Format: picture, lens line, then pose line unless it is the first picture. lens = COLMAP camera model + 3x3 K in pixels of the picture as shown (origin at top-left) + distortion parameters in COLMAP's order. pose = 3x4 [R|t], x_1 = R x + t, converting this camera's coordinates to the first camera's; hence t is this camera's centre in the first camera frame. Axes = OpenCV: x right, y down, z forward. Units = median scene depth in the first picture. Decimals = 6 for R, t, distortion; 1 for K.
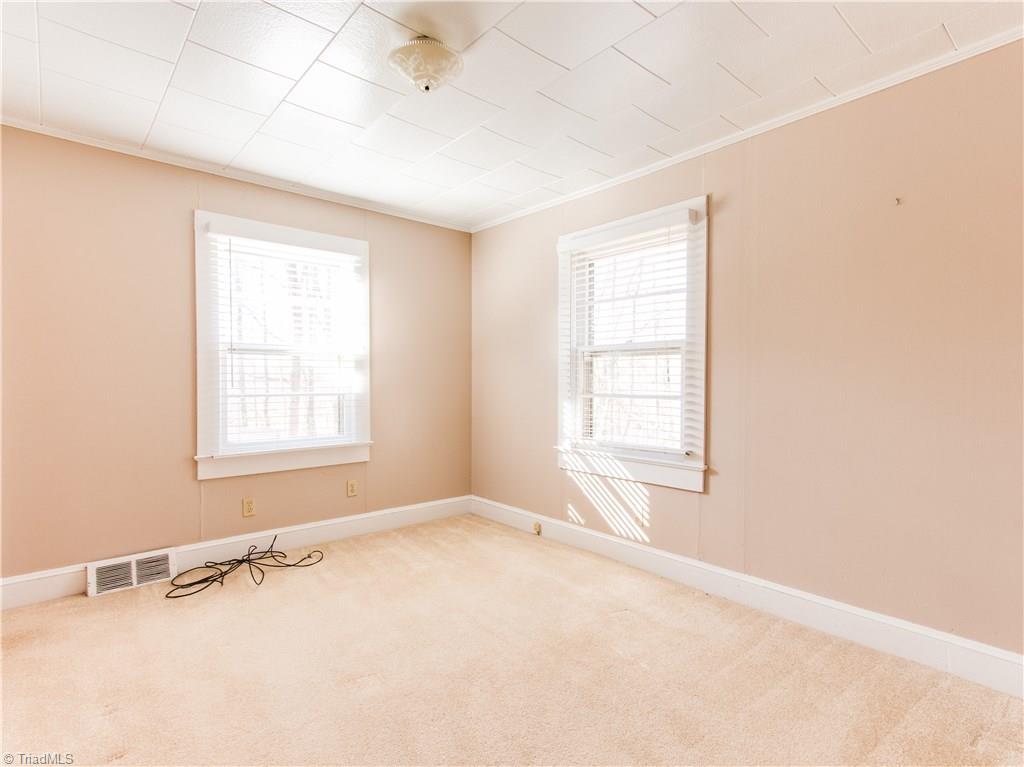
lens RADIAL K [[529.6, 0, 504.2], [0, 529.6, 386.3], [0, 0, 1]] dist [0.027805, -0.000222]
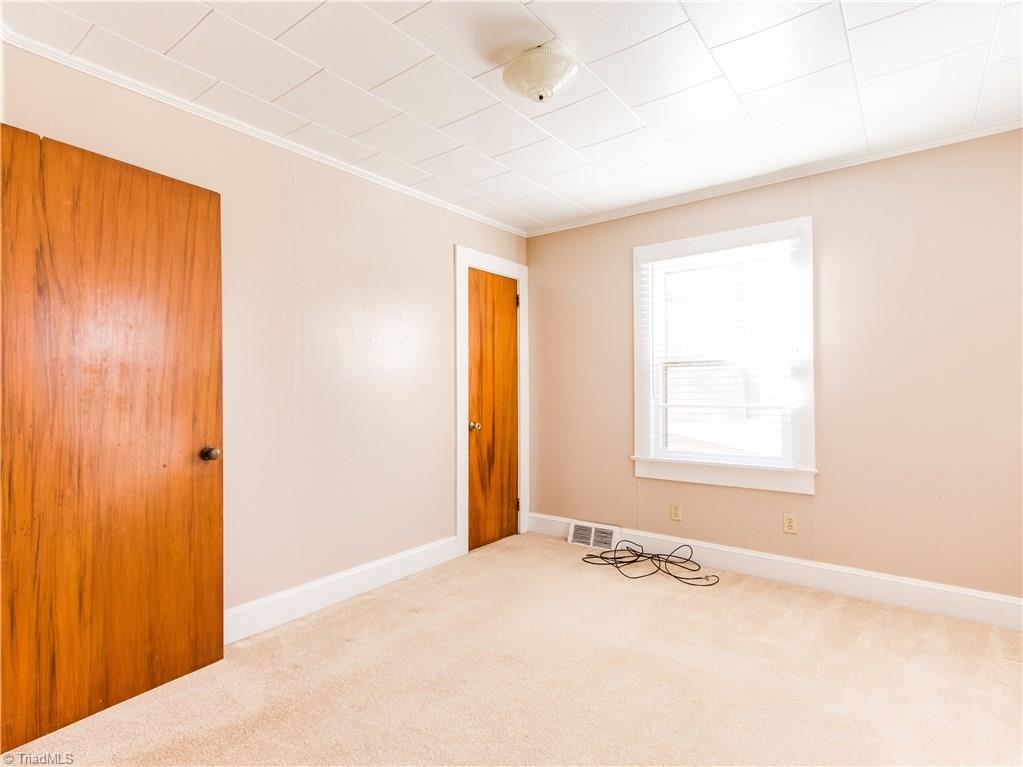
lens RADIAL K [[529.1, 0, 503.7], [0, 529.1, 386.3], [0, 0, 1]] dist [0.027805, -0.000222]
pose [[0.207502, -0.009555, -0.978188, 0.475647], [-0.009731, 0.999883, -0.011831, -0.005804], [0.978186, 0.011974, 0.207384, 0.440213]]
